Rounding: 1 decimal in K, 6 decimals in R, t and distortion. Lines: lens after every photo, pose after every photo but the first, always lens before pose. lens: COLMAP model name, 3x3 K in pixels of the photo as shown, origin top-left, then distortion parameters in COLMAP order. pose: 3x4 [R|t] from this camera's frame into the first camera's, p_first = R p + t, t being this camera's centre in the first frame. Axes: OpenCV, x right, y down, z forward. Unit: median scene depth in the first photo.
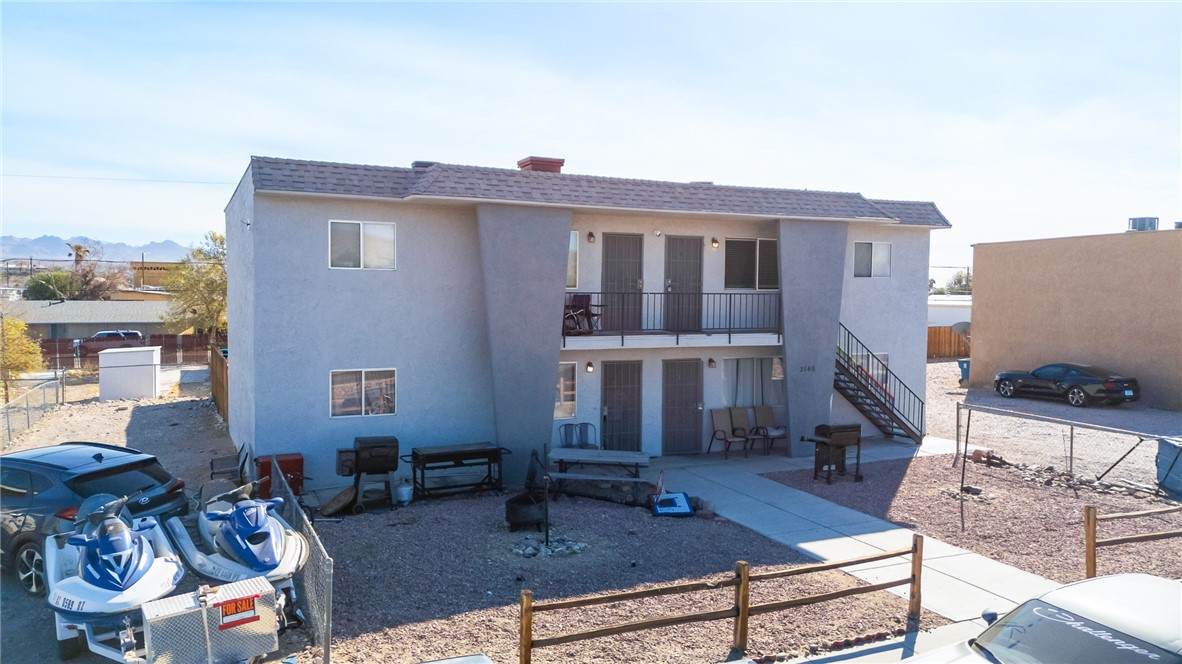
lens RADIAL K [[872.4, 0, 591.0], [0, 872.4, 332.0], [0, 0, 1]] dist [0.092244, -0.111890]
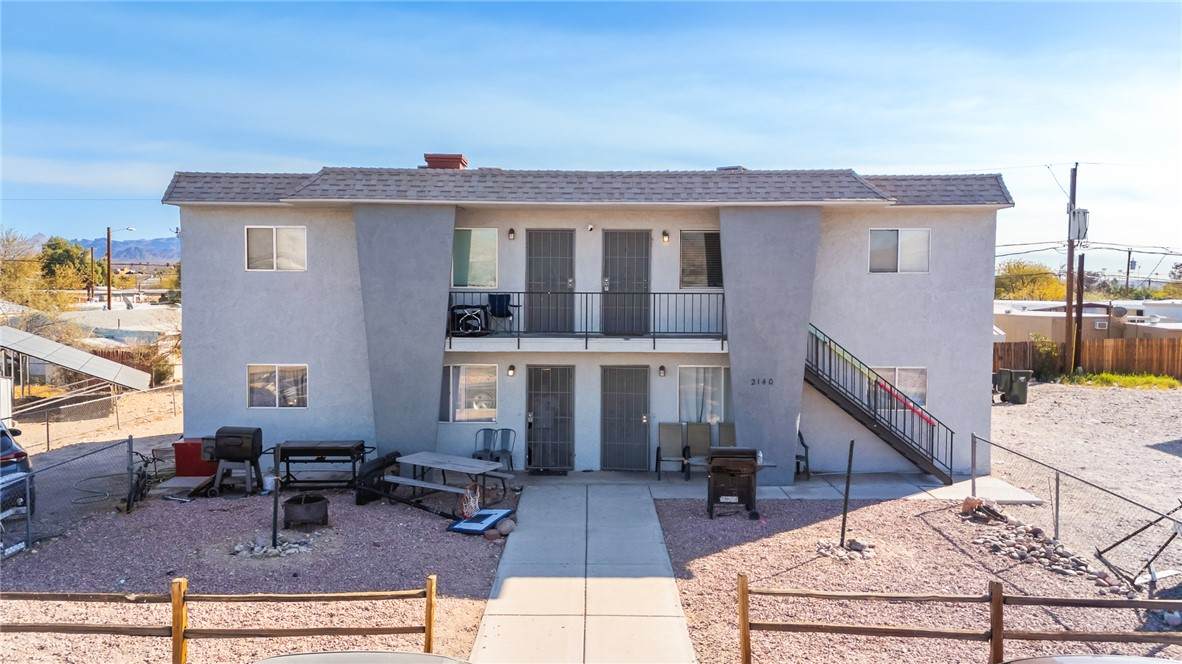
lens RADIAL K [[872.4, 0, 591.0], [0, 872.4, 332.0], [0, 0, 1]] dist [0.092244, -0.111890]
pose [[0.899833, 0.015117, -0.435972, 0.488702], [-0.017599, 0.999844, -0.001655, -0.001726], [0.435879, 0.009161, 0.899959, 0.177749]]
